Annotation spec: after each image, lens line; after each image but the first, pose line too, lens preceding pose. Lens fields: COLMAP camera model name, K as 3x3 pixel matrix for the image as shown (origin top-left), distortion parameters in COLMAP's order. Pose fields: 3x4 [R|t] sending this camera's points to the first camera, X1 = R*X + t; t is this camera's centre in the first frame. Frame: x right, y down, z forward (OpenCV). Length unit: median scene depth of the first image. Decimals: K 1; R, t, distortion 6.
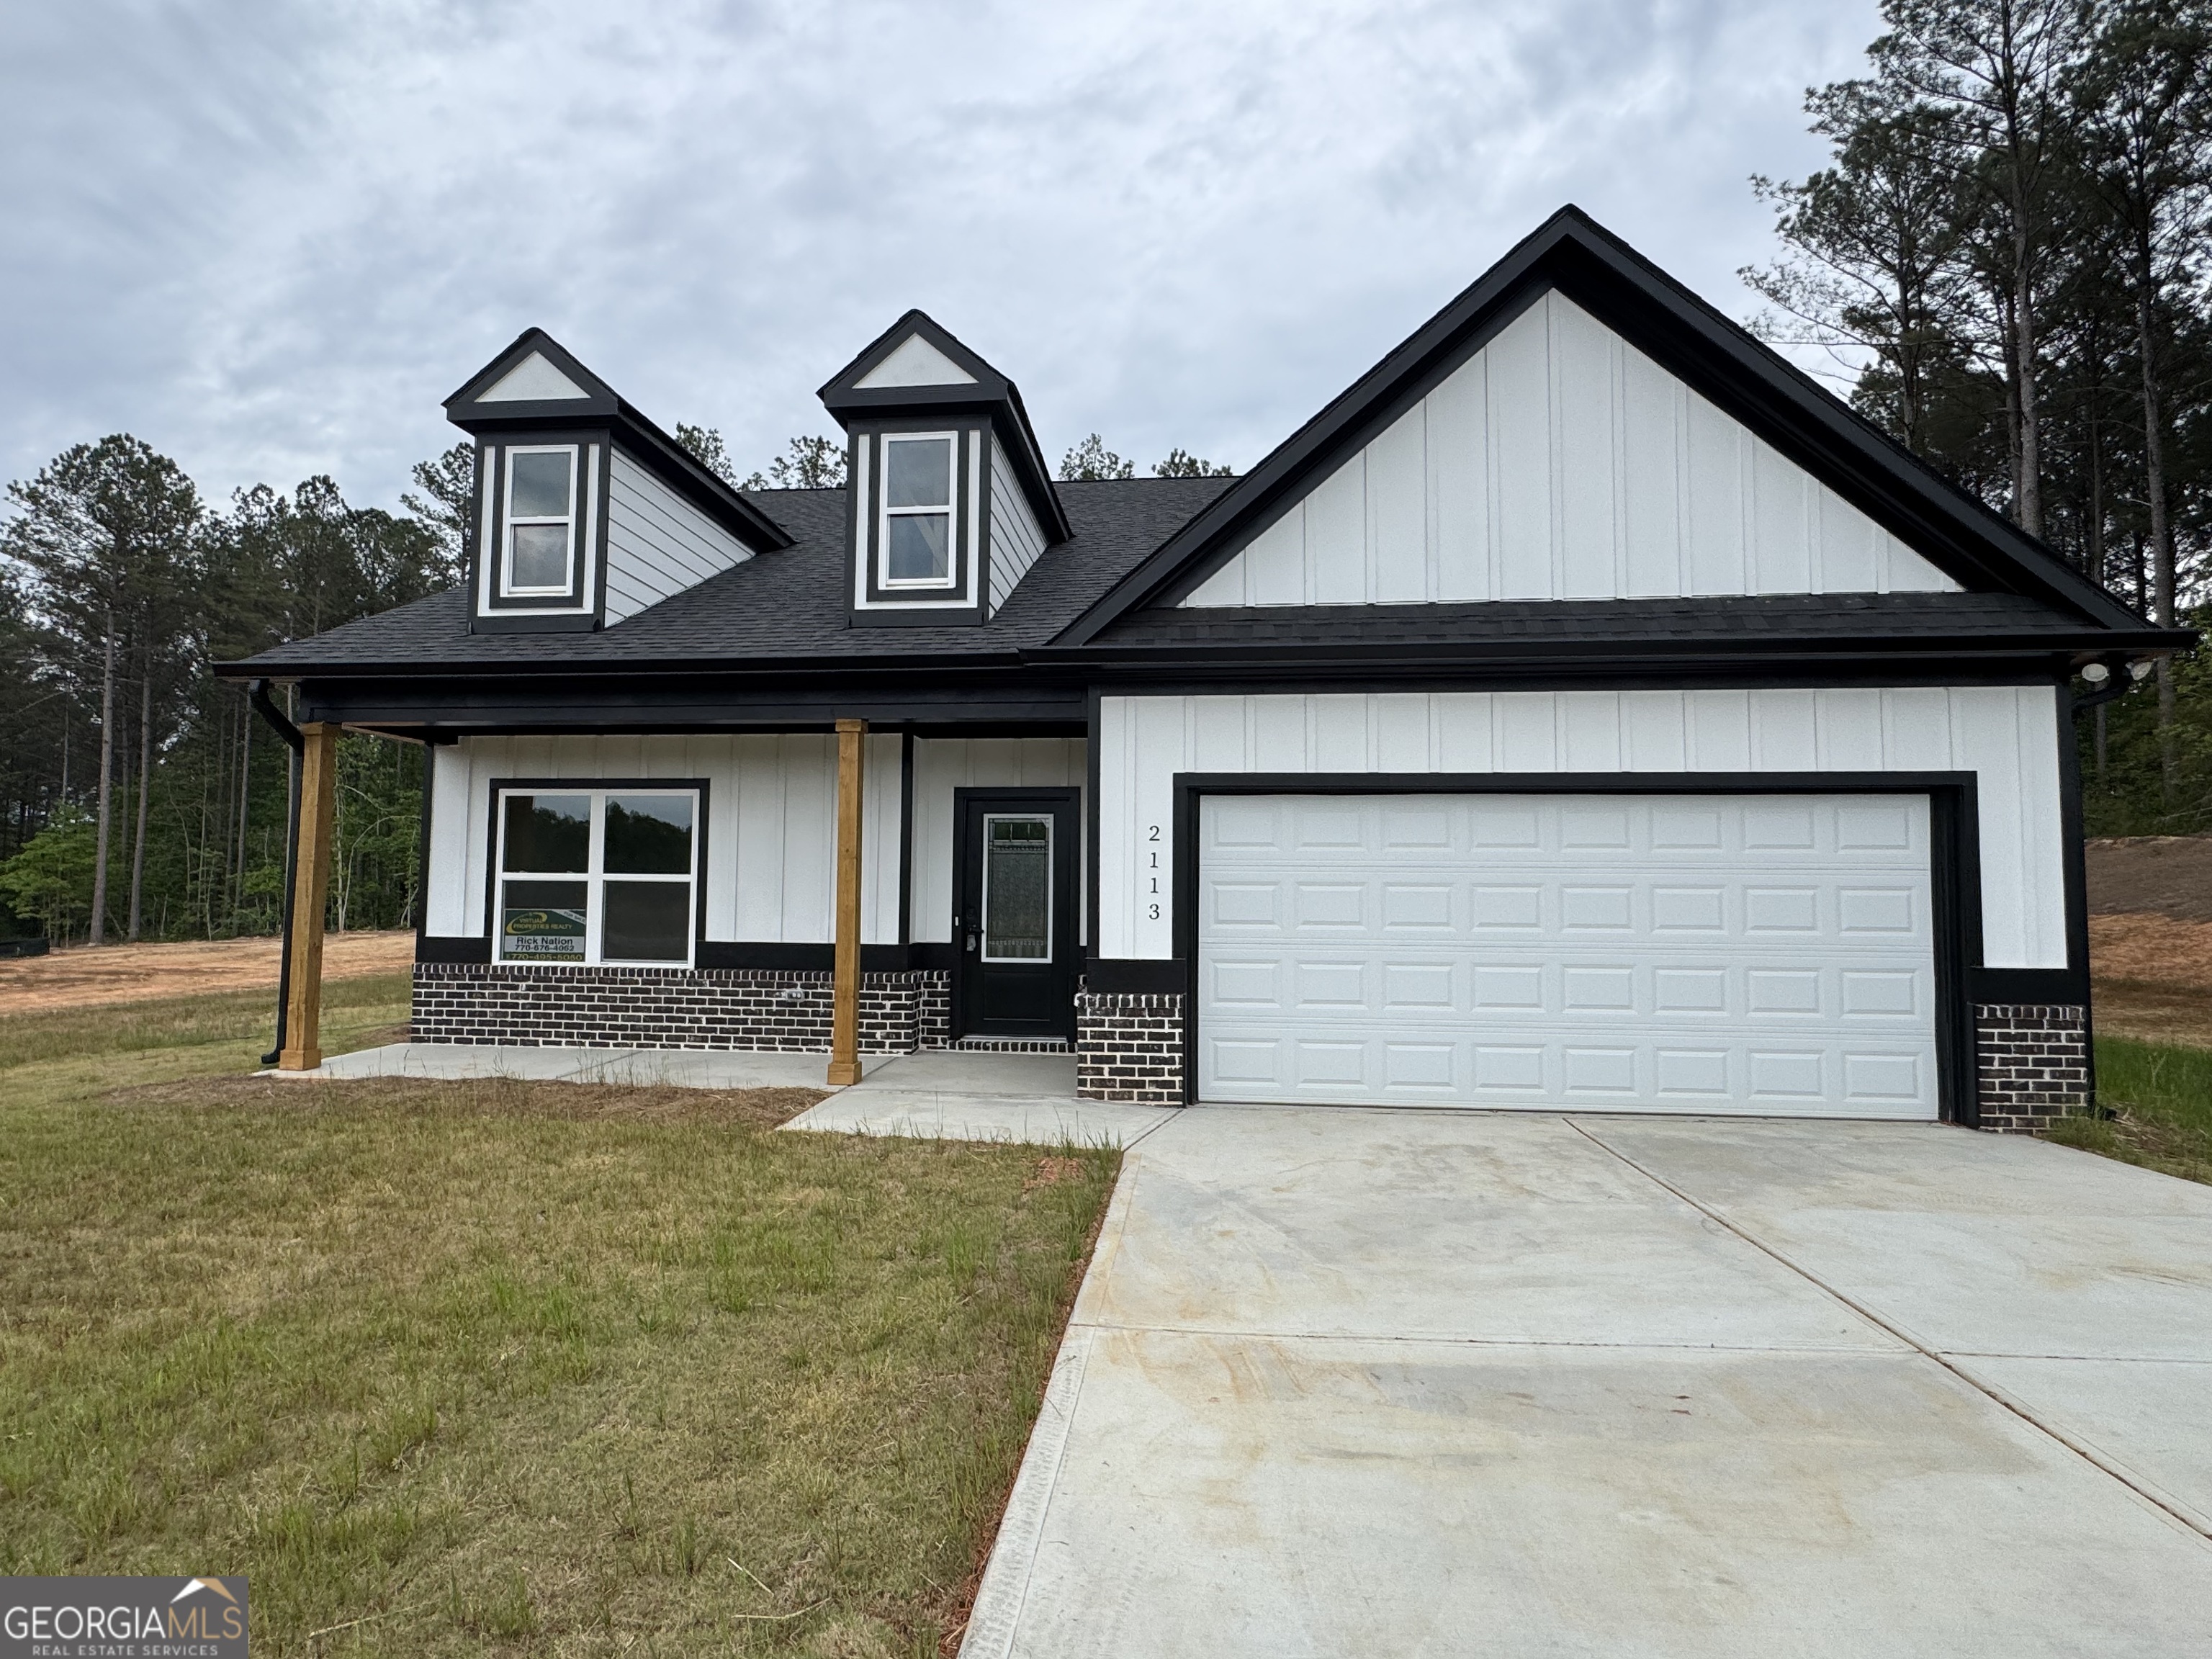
lens RADIAL K [[1150.6, 0, 1106.0], [0, 1150.6, 829.5], [0, 0, 1]] dist [0.002443, 0.001065]
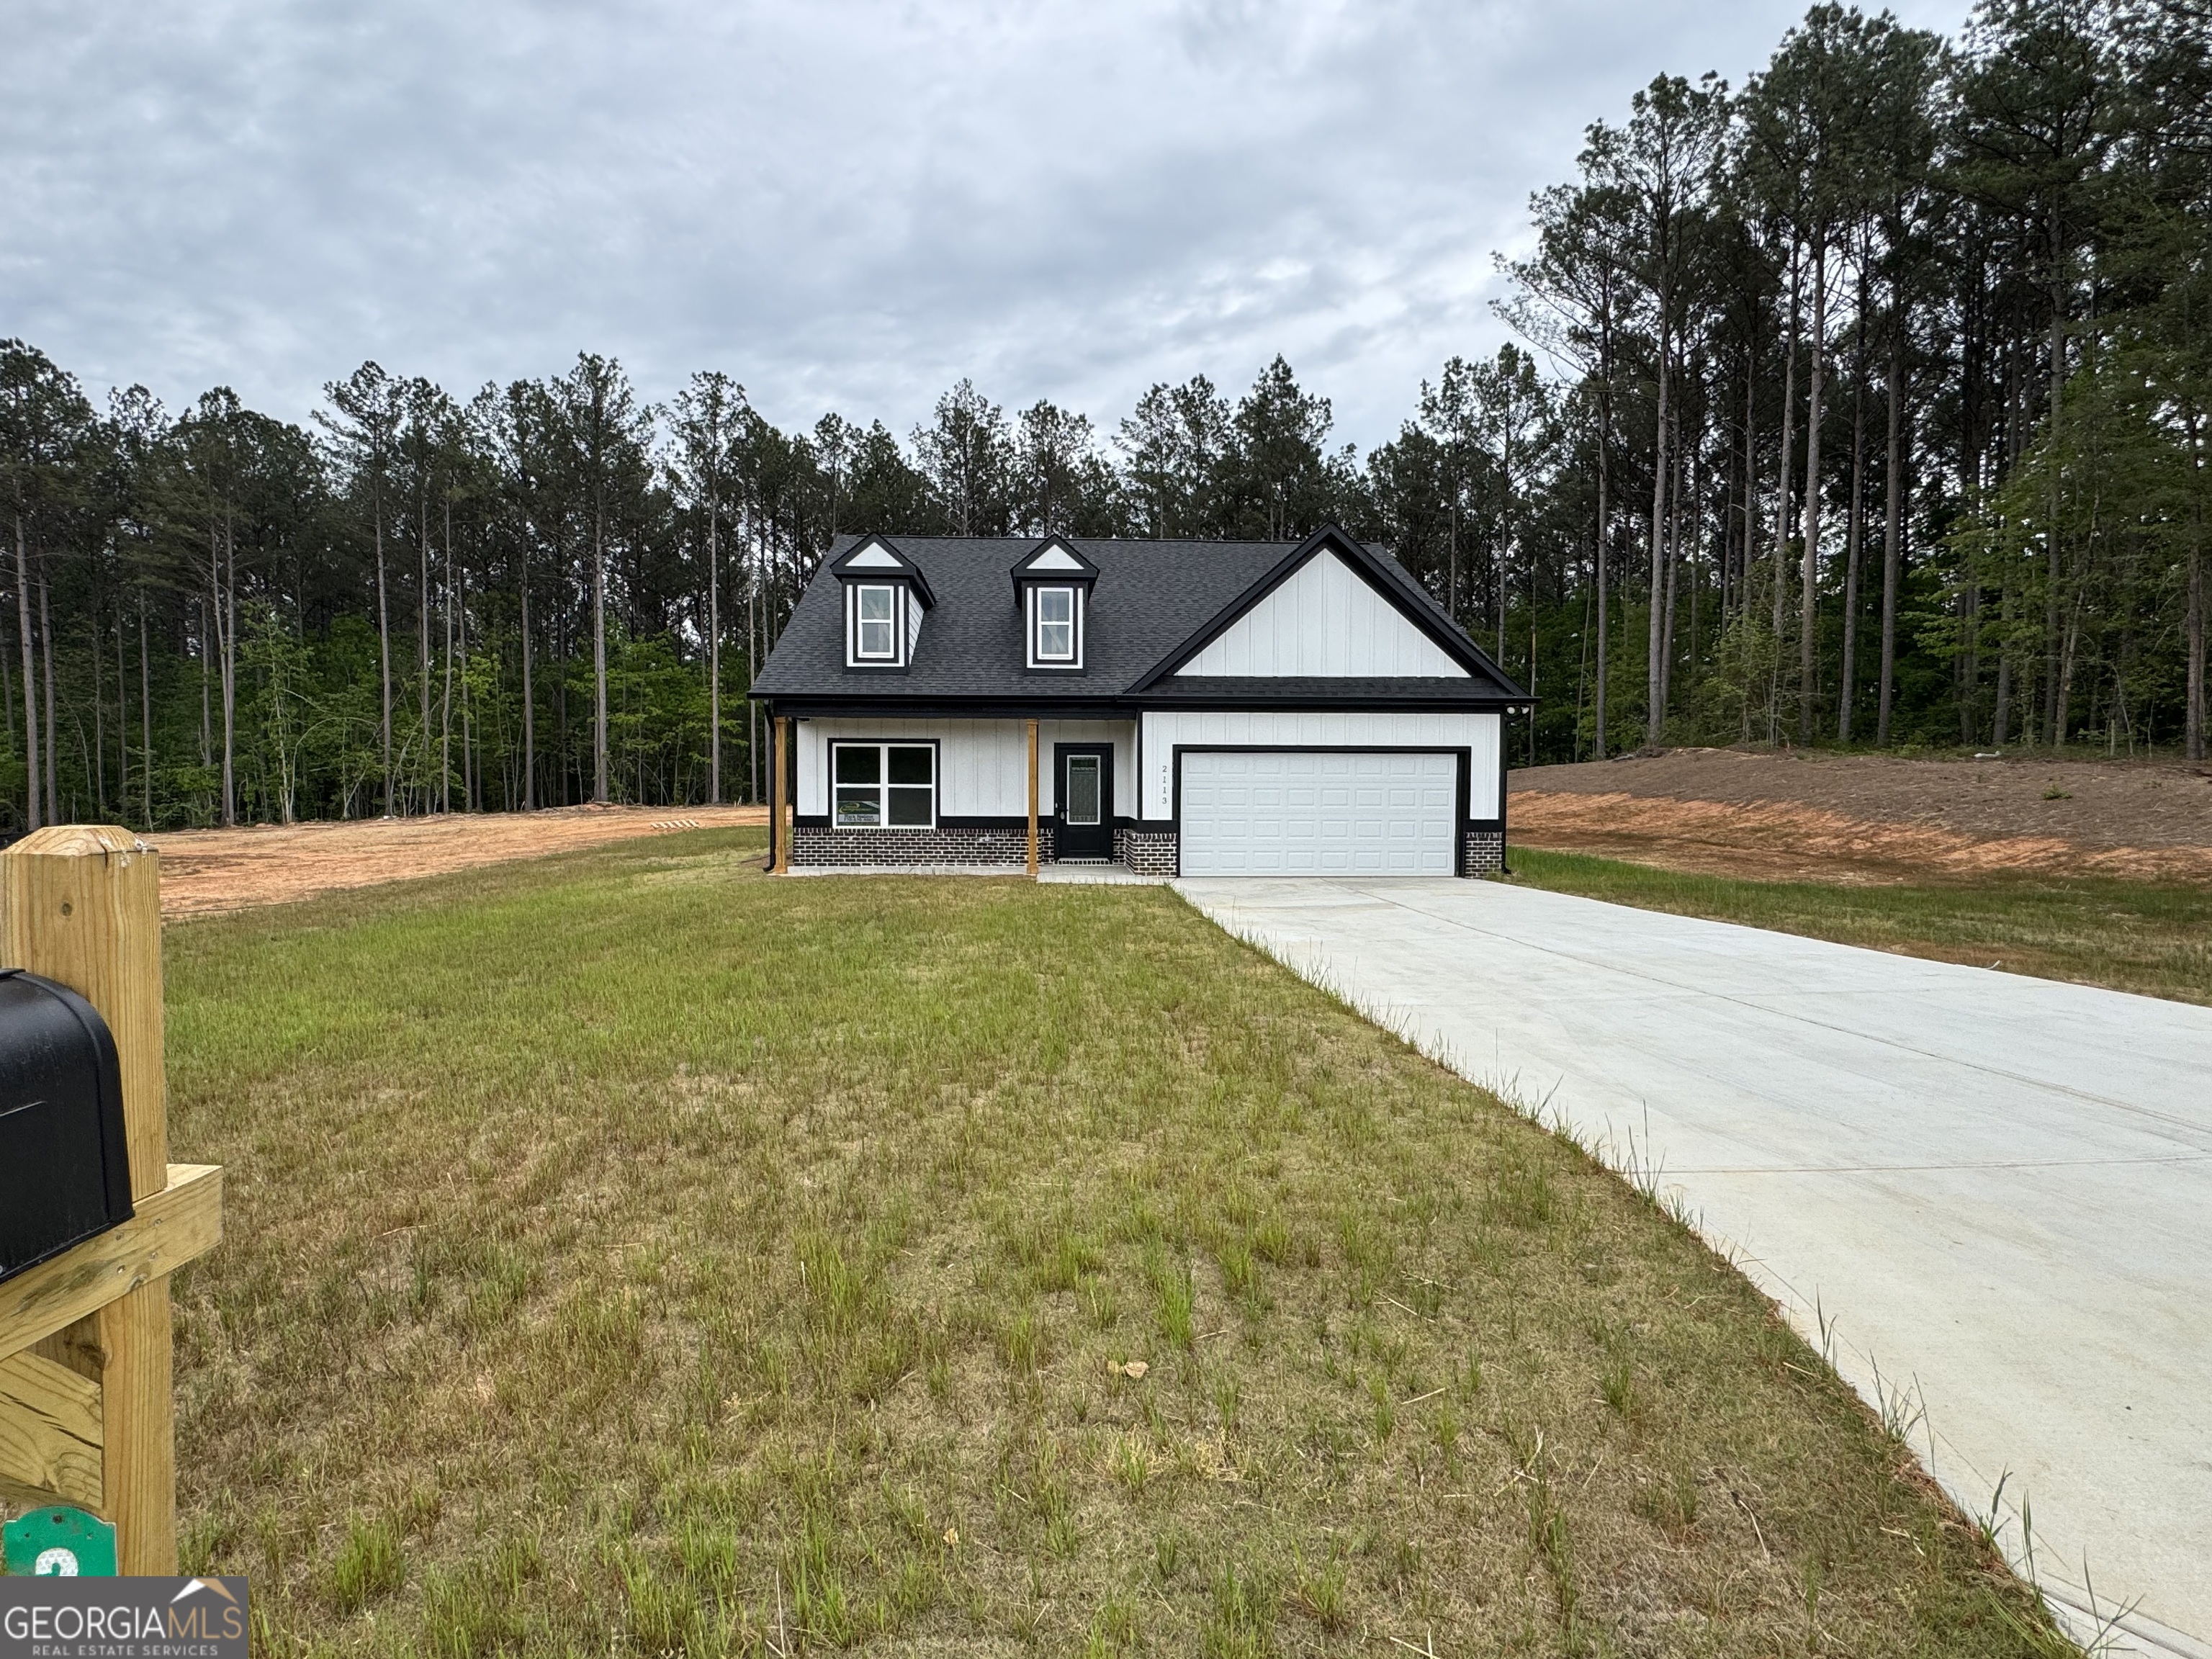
lens RADIAL K [[1150.6, 0, 1106.0], [0, 1150.6, 829.5], [0, 0, 1]] dist [0.002443, 0.001065]
pose [[0.987250, -0.010890, 0.158807, -0.379904], [-0.004620, 0.995276, 0.096974, -0.084325], [-0.159112, -0.096471, 0.982536, -1.127605]]
